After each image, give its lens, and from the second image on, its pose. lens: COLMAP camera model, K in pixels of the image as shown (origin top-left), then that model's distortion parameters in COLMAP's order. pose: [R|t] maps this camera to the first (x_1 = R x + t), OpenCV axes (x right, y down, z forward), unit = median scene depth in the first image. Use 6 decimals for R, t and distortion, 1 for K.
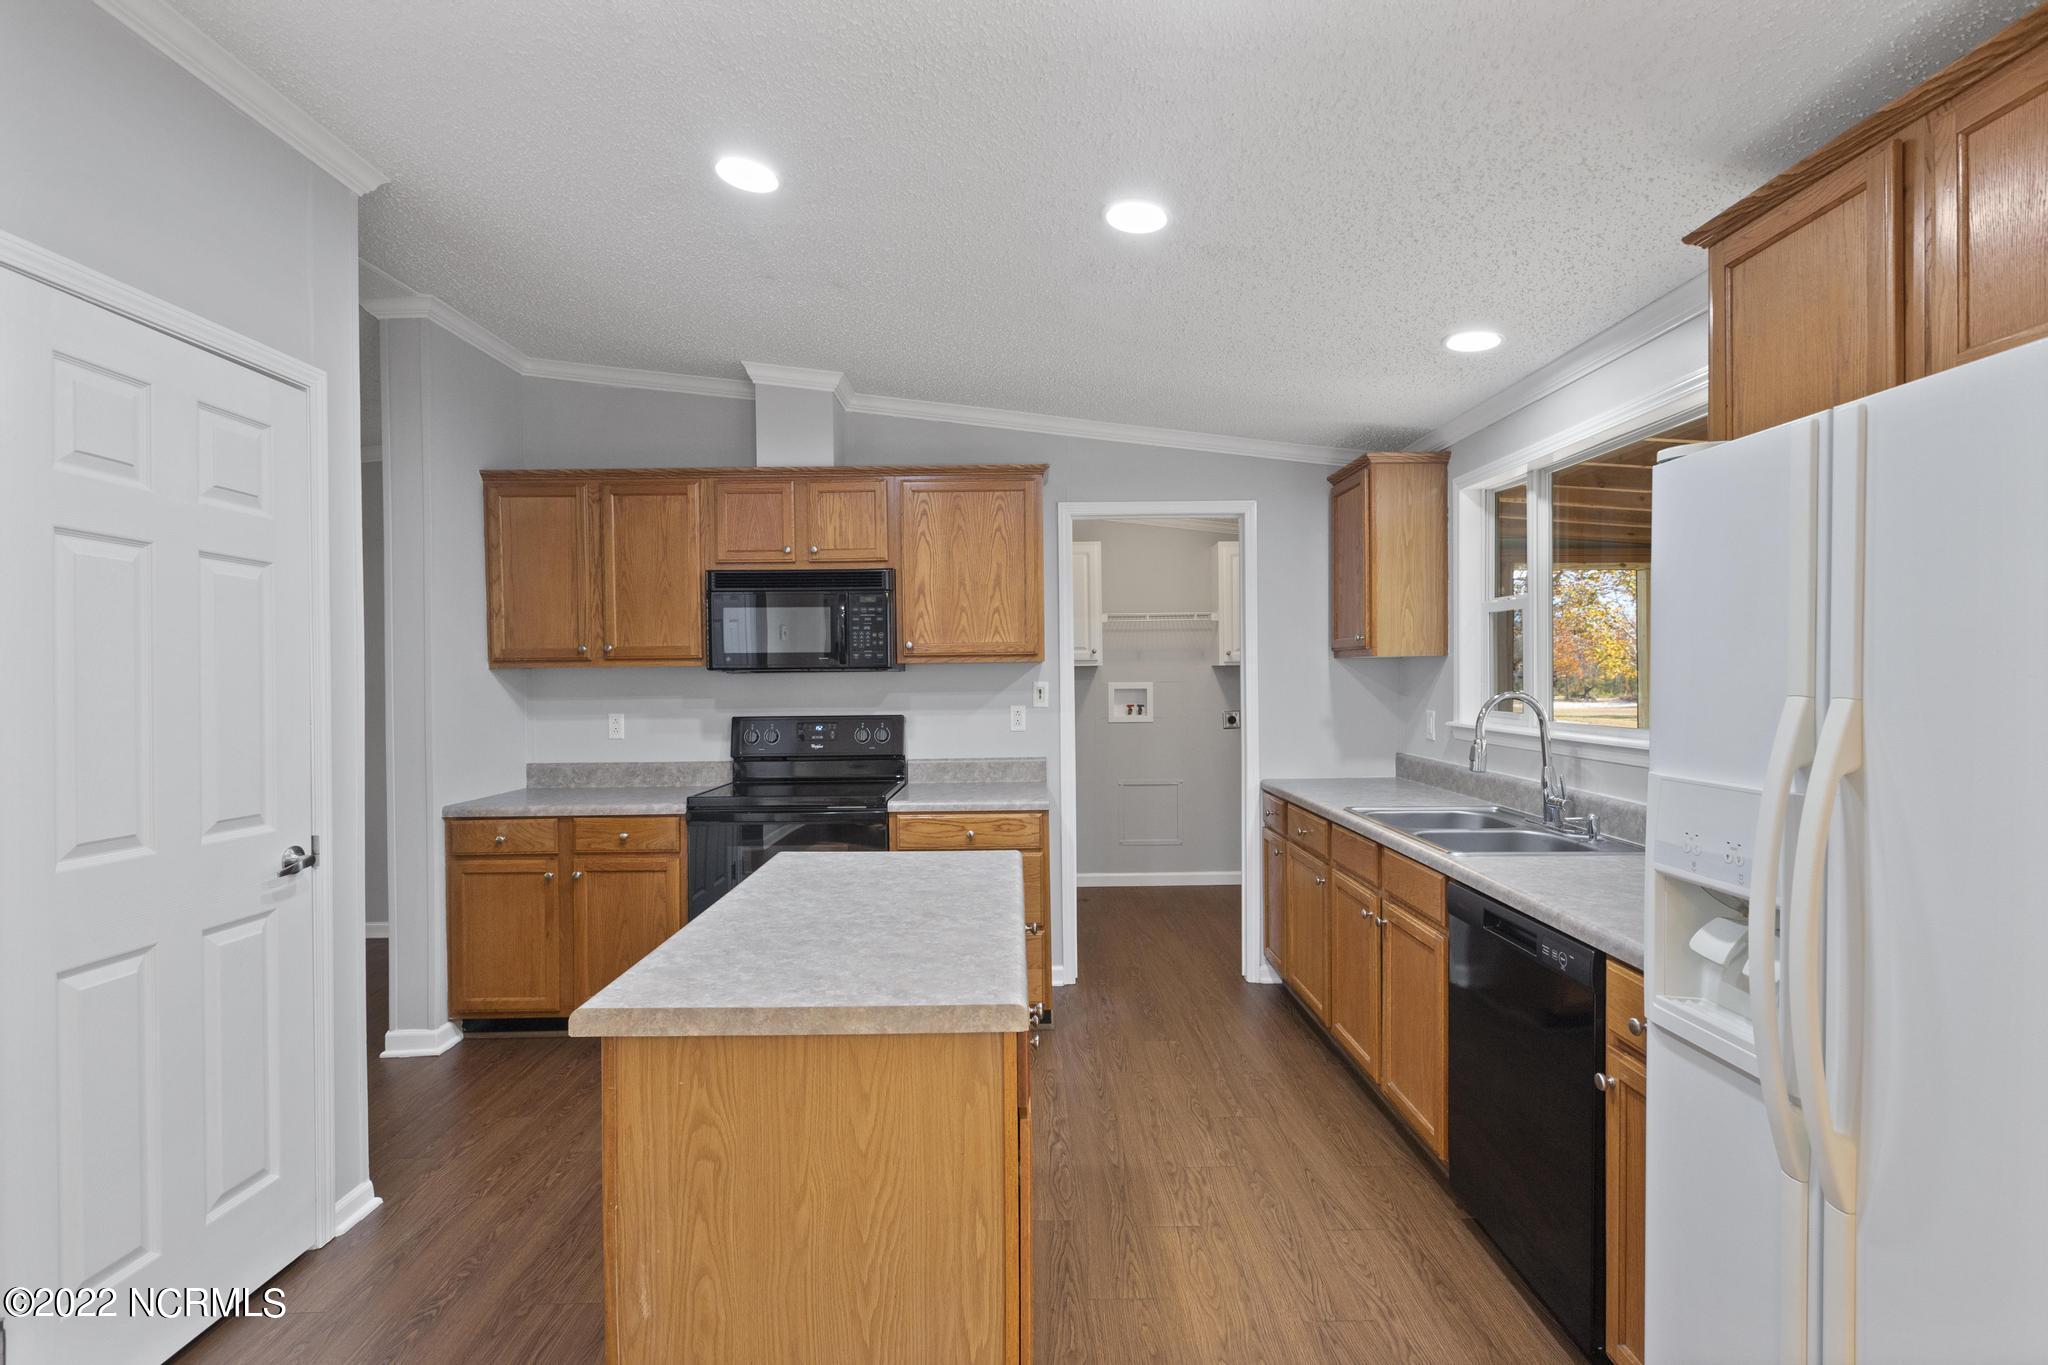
lens RADIAL K [[944.0, 0, 1059.8], [0, 944.0, 682.6], [0, 0, 1]] dist [0.002475, -0.000466]
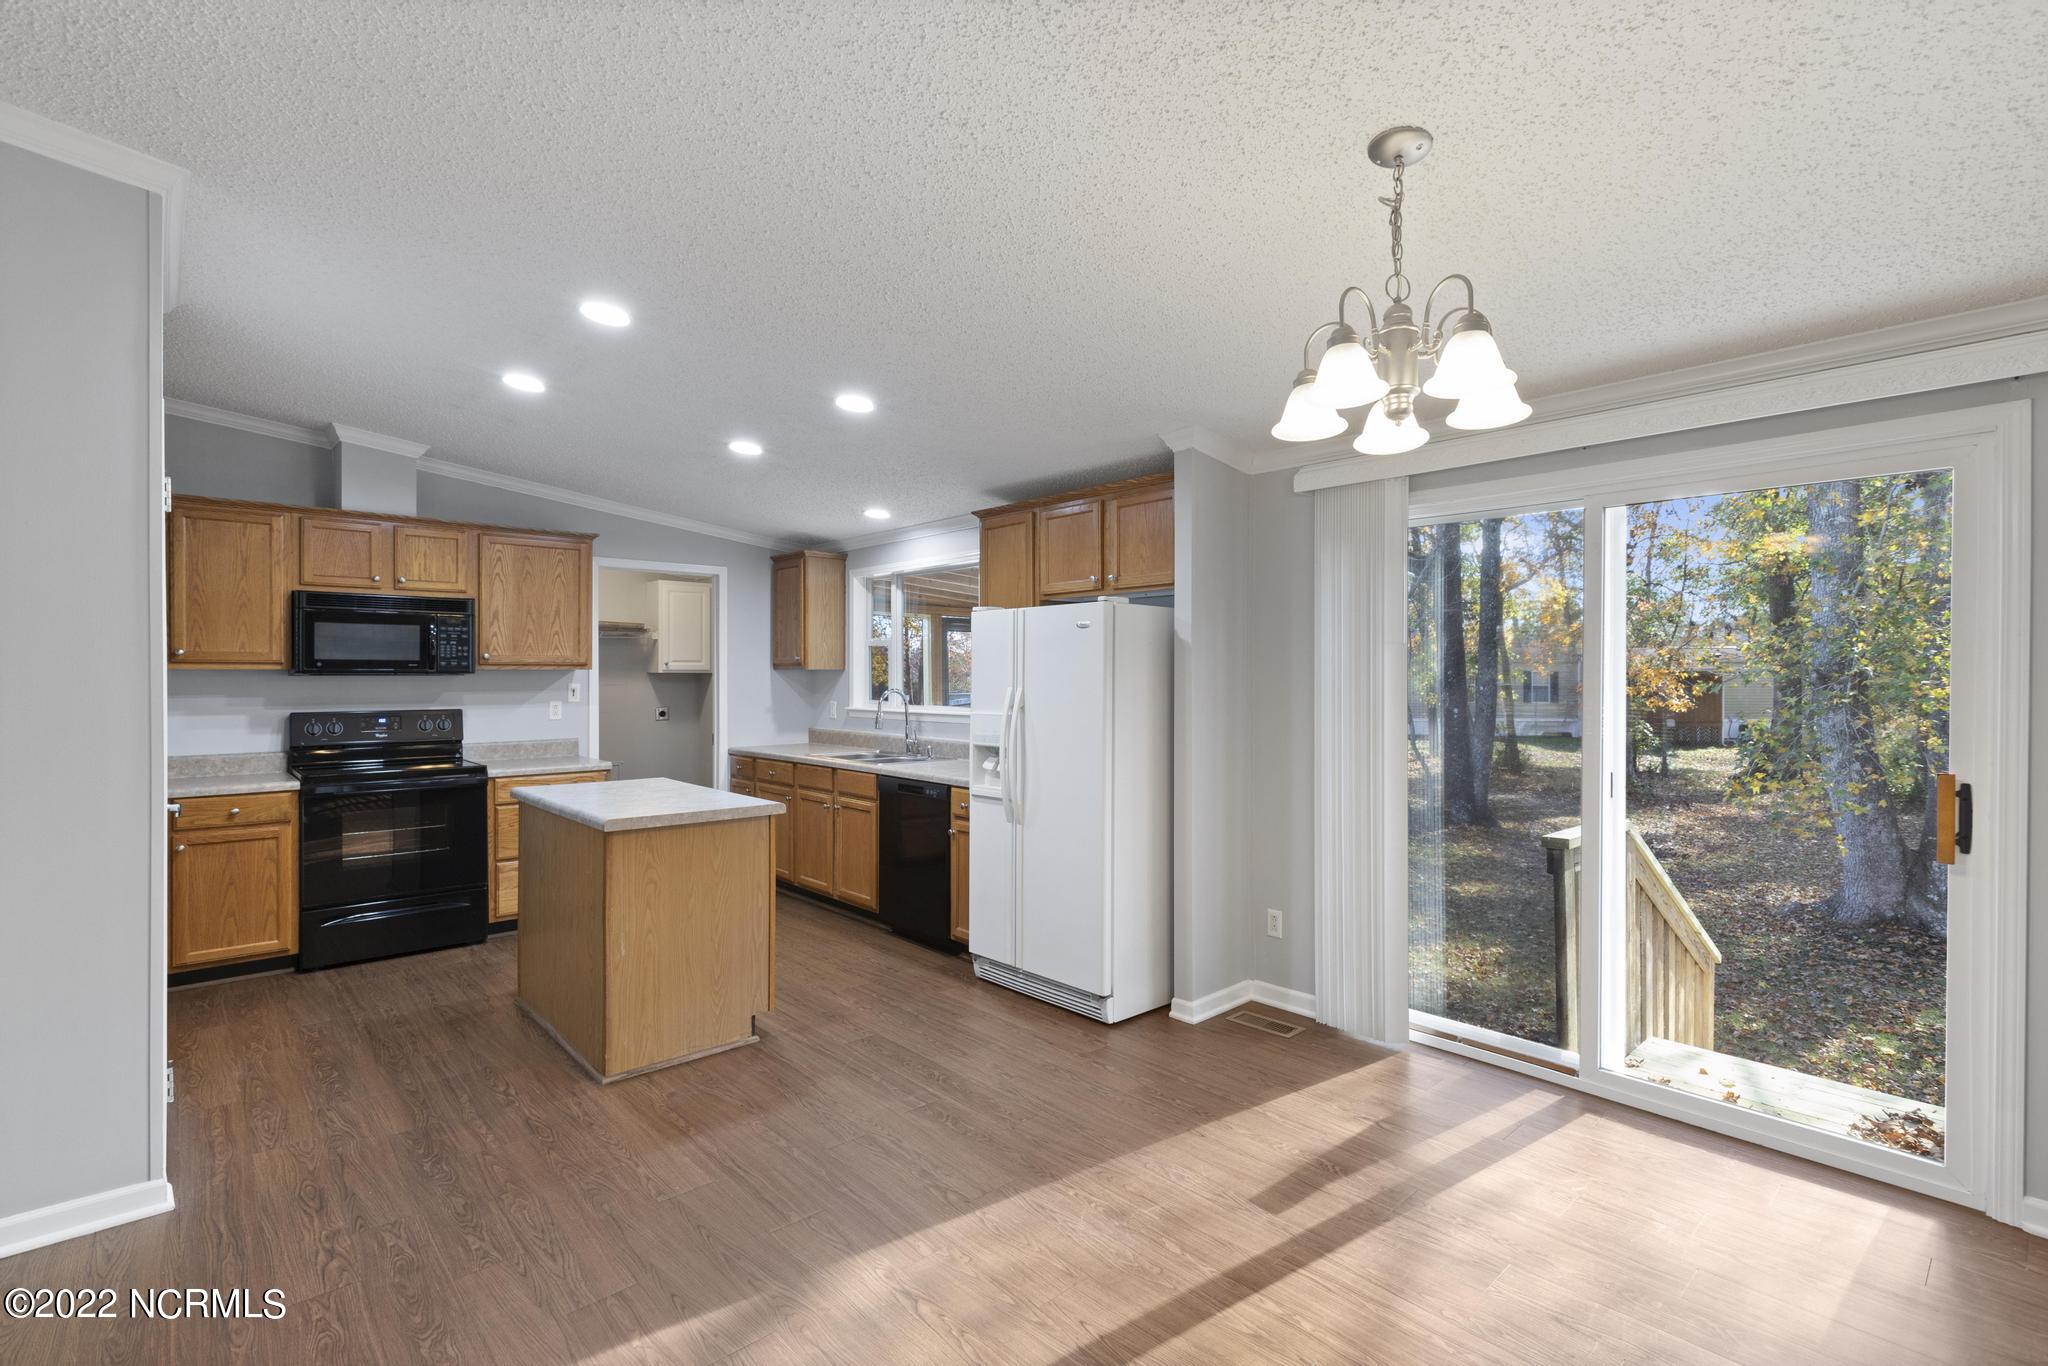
lens RADIAL K [[944.0, 0, 1015.6], [0, 944.0, 671.0], [0, 0, 1]] dist [0.002475, -0.000466]
pose [[0.770905, 0.012472, 0.636828, -0.434452], [-0.000874, 0.999828, -0.018523, 0.005814], [-0.636949, 0.013722, 0.770784, -0.518921]]
